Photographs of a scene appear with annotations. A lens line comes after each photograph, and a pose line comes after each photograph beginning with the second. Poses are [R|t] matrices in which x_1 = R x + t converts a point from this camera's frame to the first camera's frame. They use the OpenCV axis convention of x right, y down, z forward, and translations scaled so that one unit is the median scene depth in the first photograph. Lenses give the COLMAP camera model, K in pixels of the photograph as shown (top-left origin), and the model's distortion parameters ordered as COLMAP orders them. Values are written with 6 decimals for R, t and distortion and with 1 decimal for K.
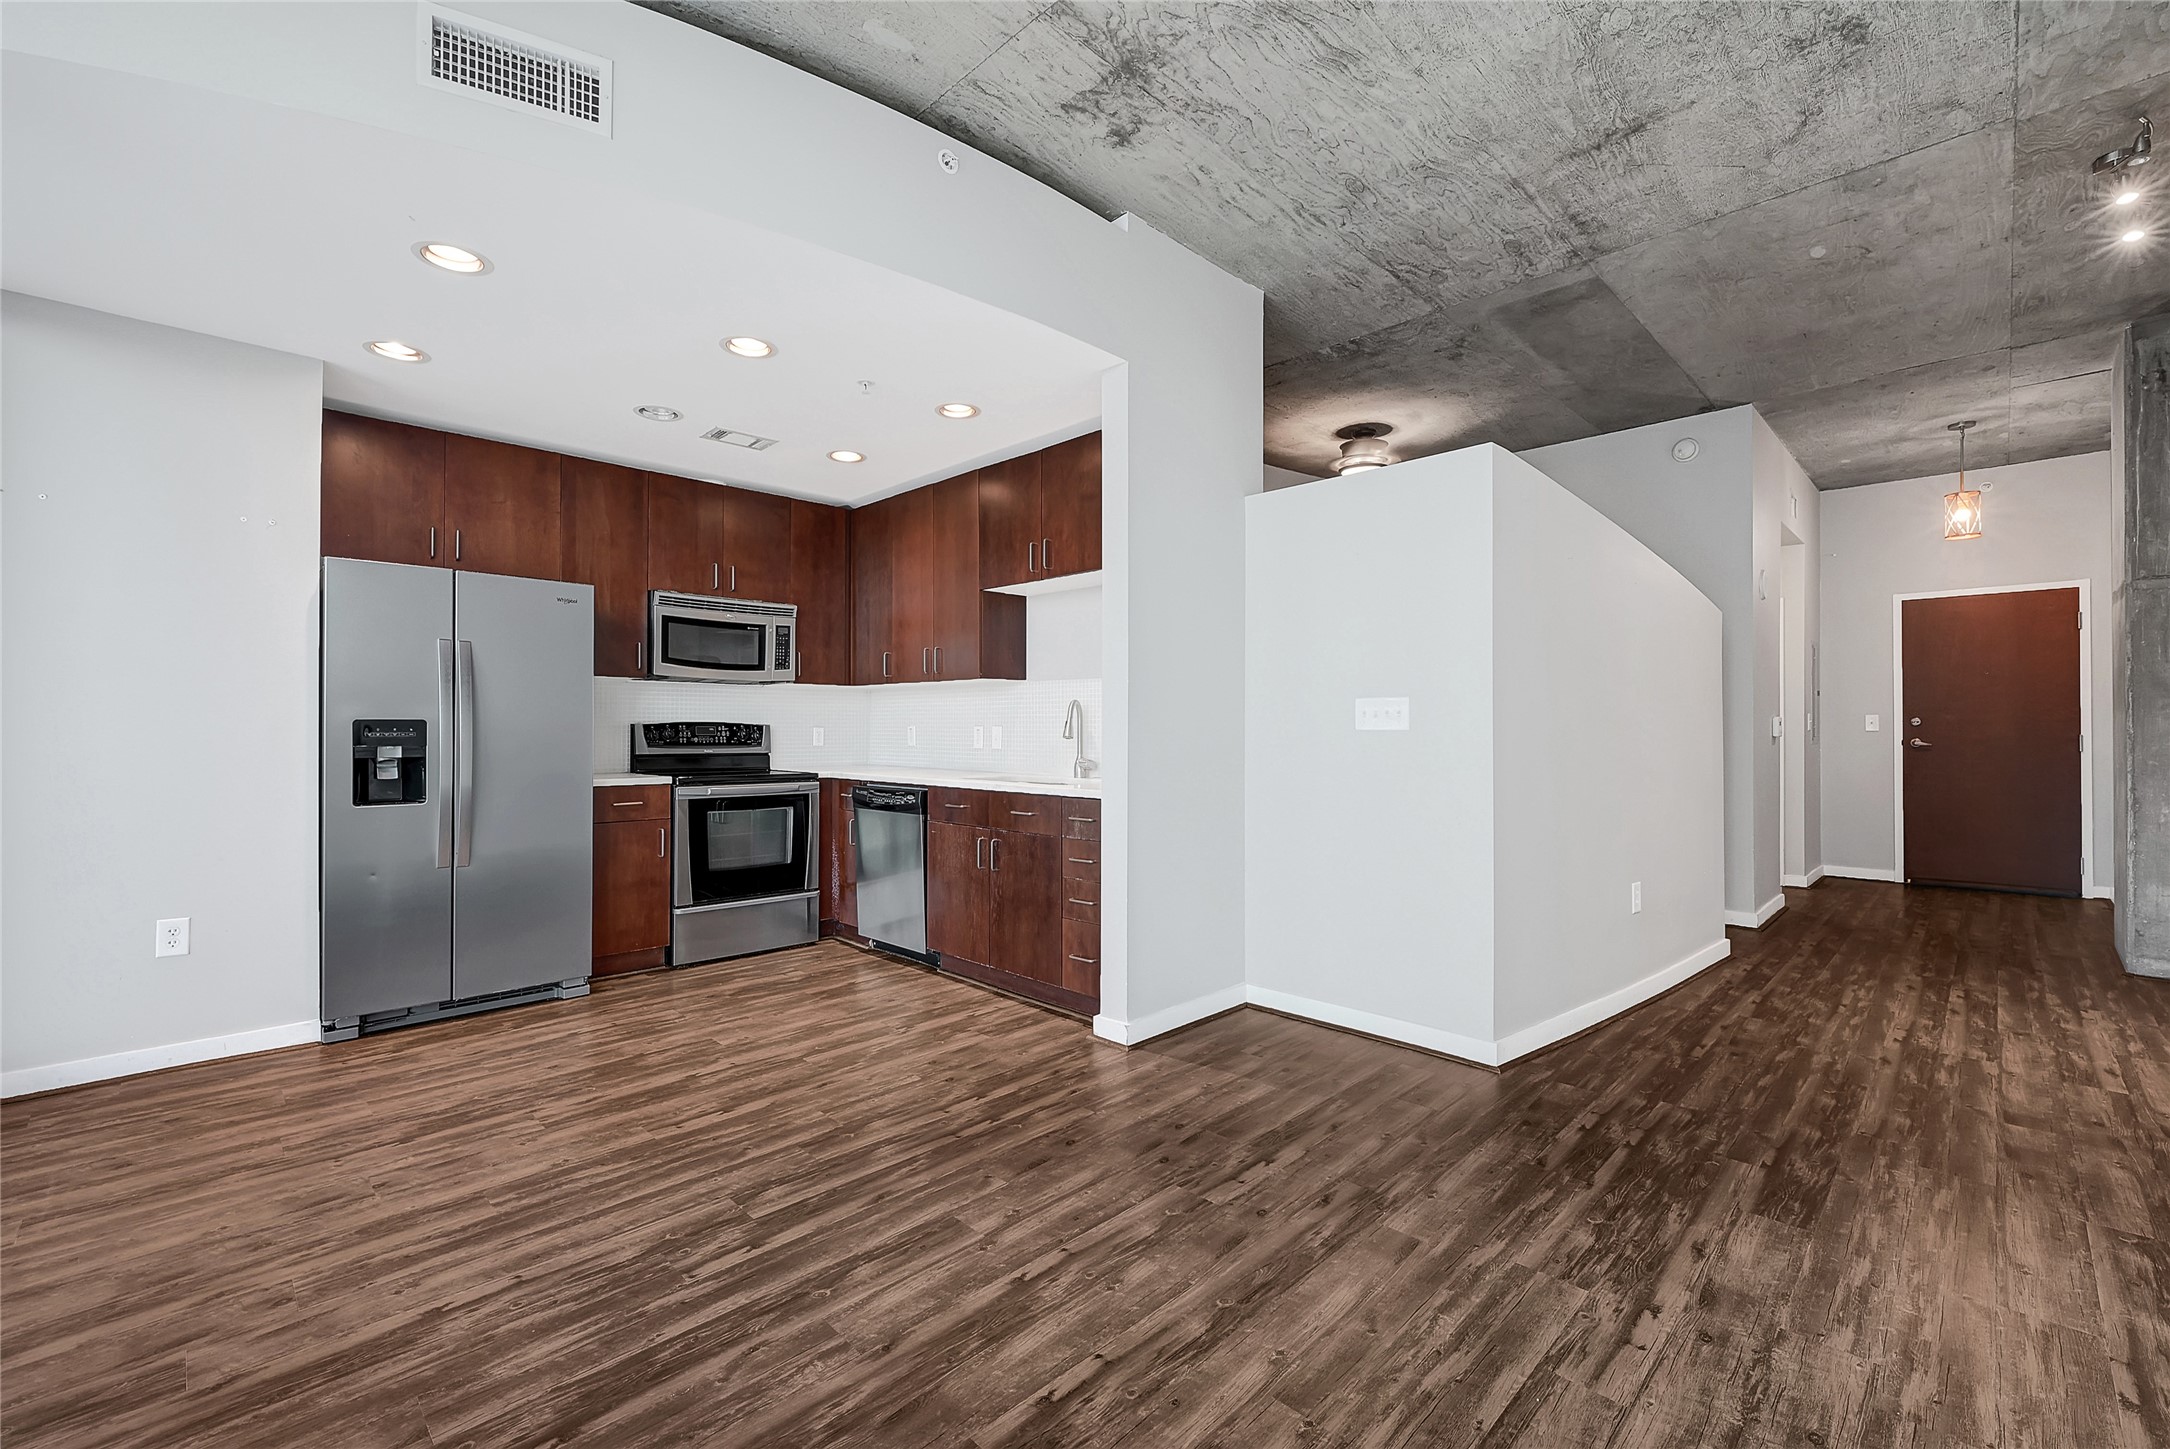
lens RADIAL K [[902.2, 0, 1044.0], [0, 902.2, 722.1], [0, 0, 1]] dist [-0.001269, 0.000029]
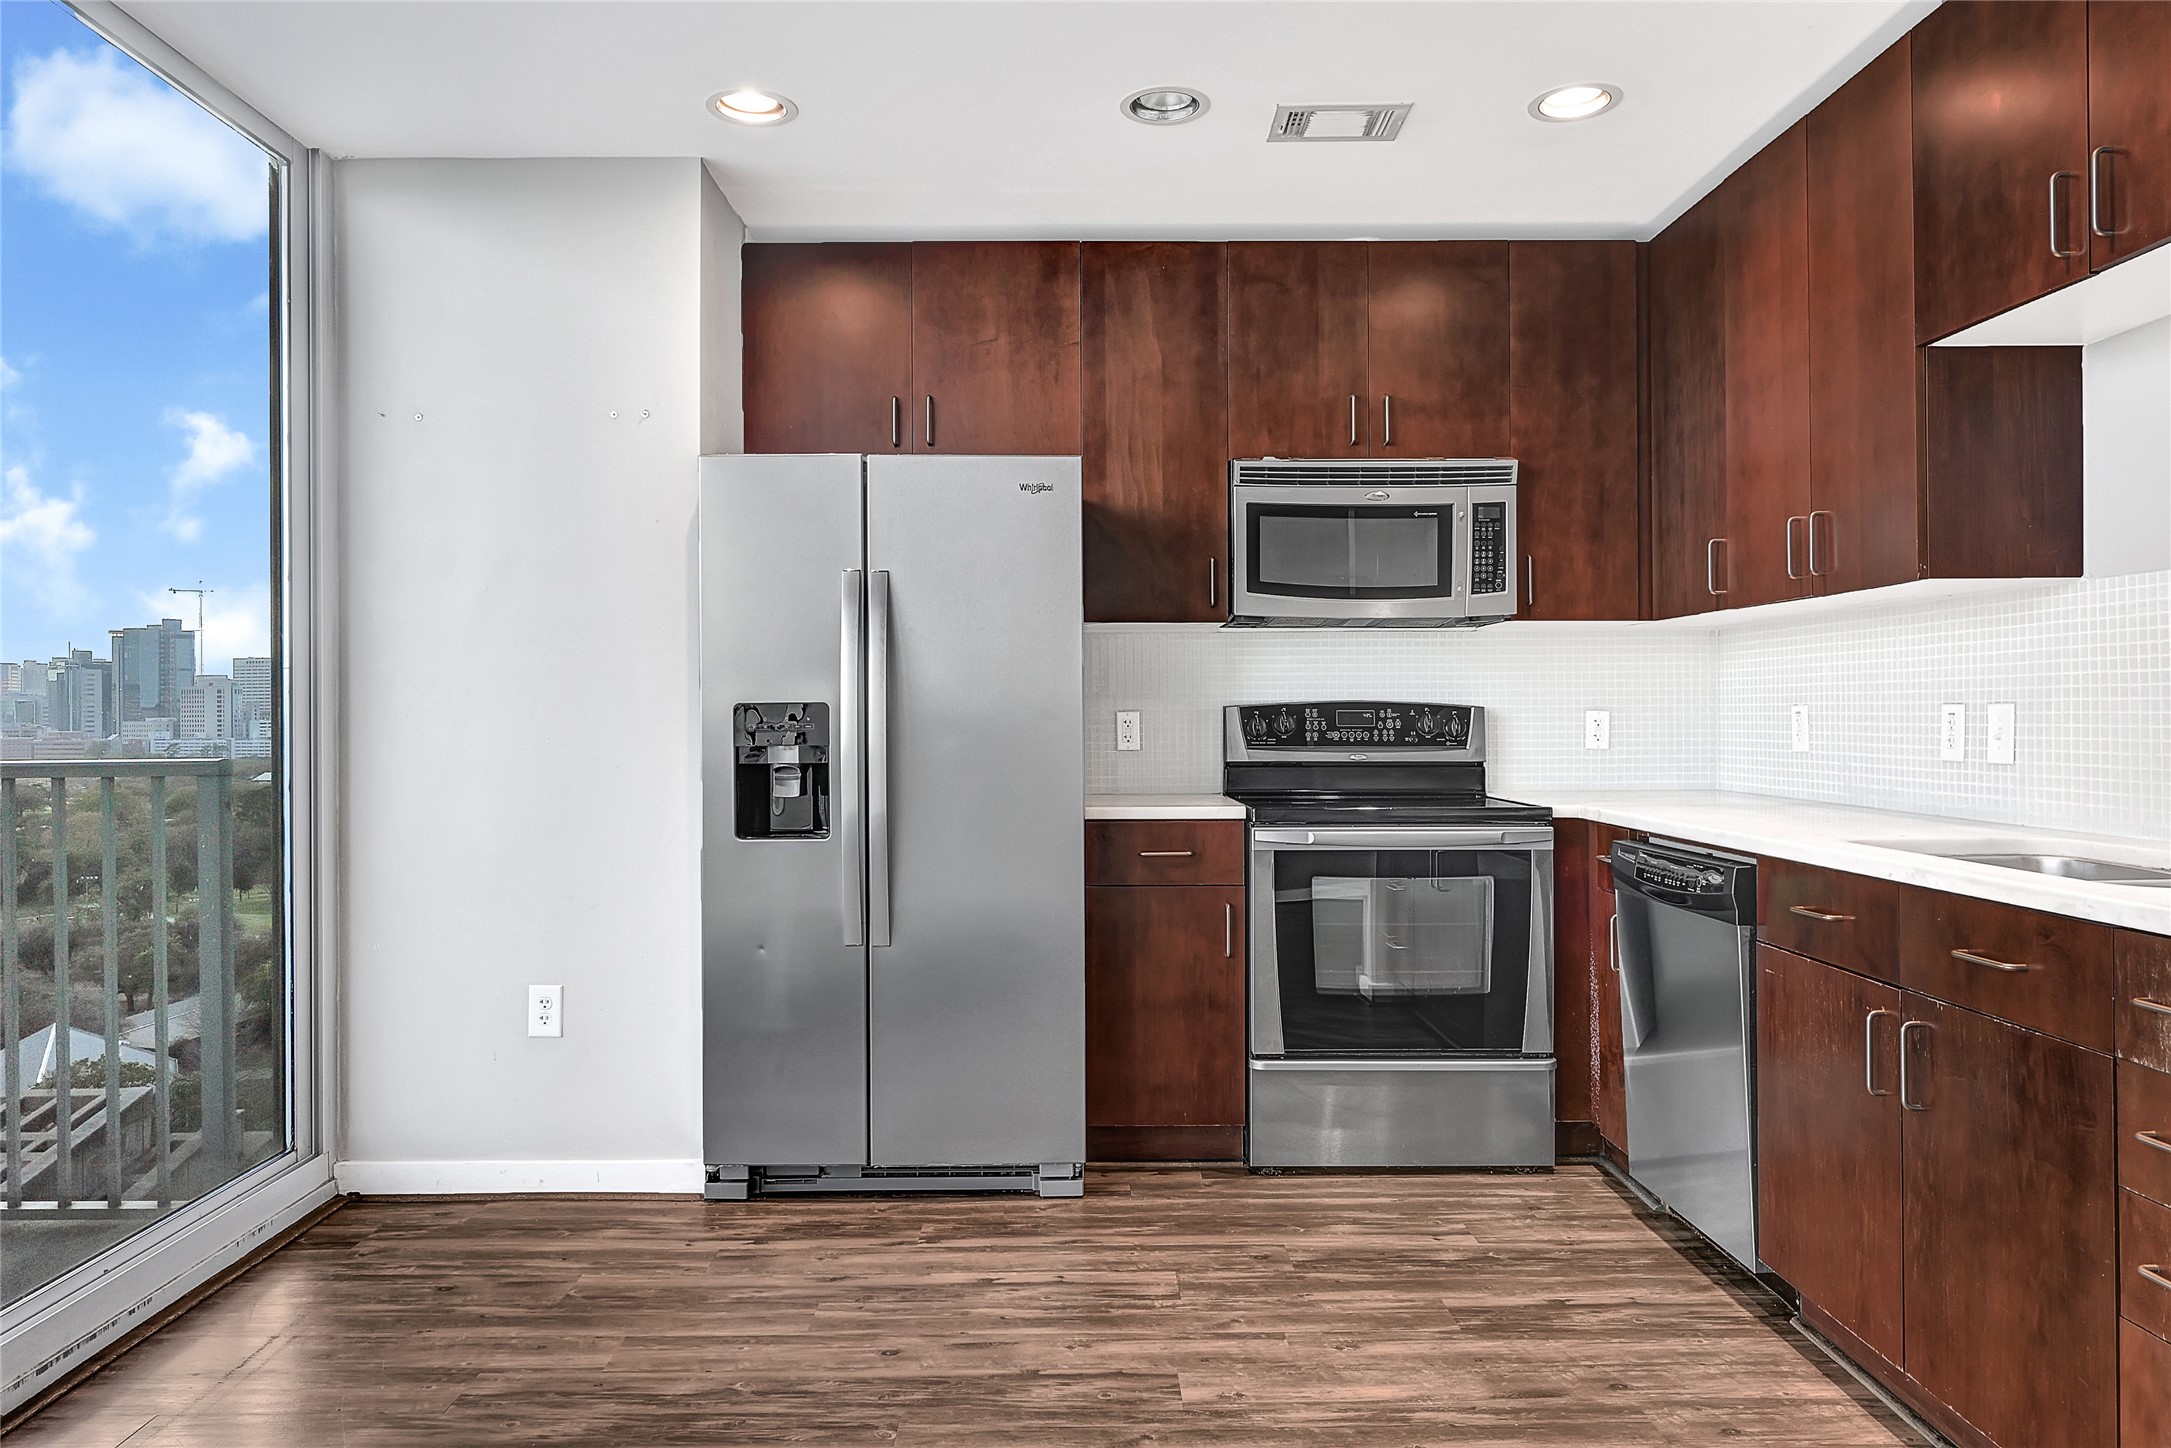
lens RADIAL K [[1407.0, 0, 1073.2], [0, 1407.0, 710.2], [0, 0, 1]] dist [-0.000707, 0.000432]
pose [[0.735392, -0.007452, -0.677601, 0.083076], [0.010630, 0.999943, 0.000539, 0.003696], [0.677558, -0.007599, 0.735430, 0.390528]]
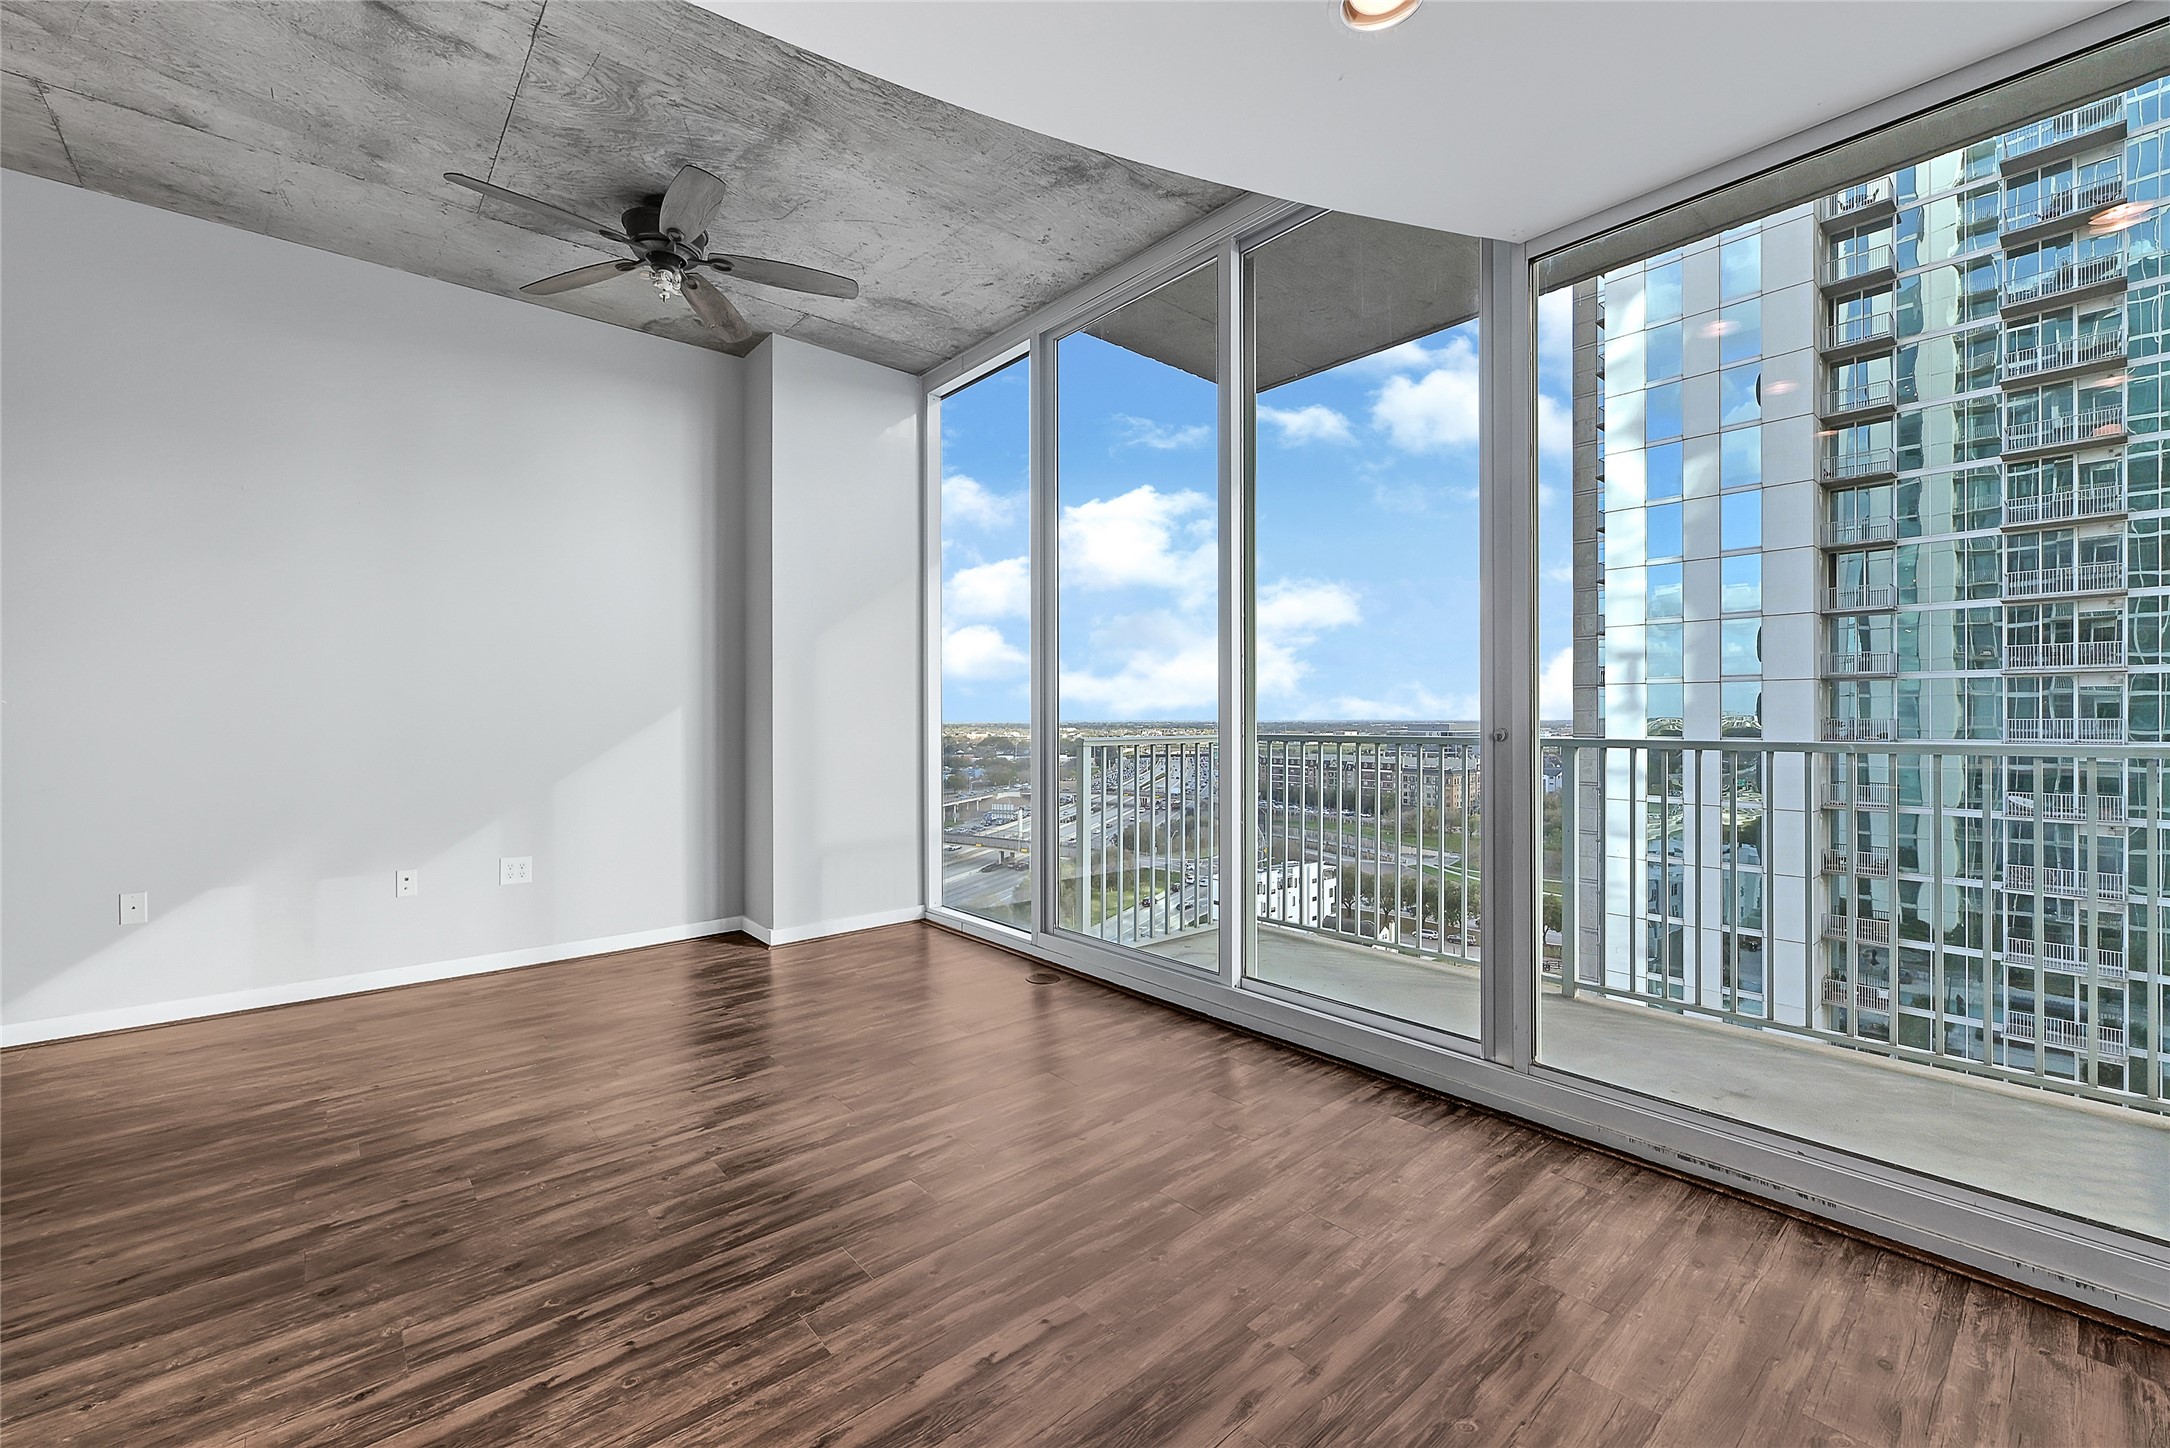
lens RADIAL K [[894.1, 0, 1088.5], [0, 894.1, 737.9], [0, 0, 1]] dist [-0.000529, -0.000042]
pose [[-0.999474, -0.000957, 0.032415, -0.324144], [-0.000271, 0.999776, 0.021141, 0.002900], [-0.032428, 0.021121, -0.999251, 1.168443]]
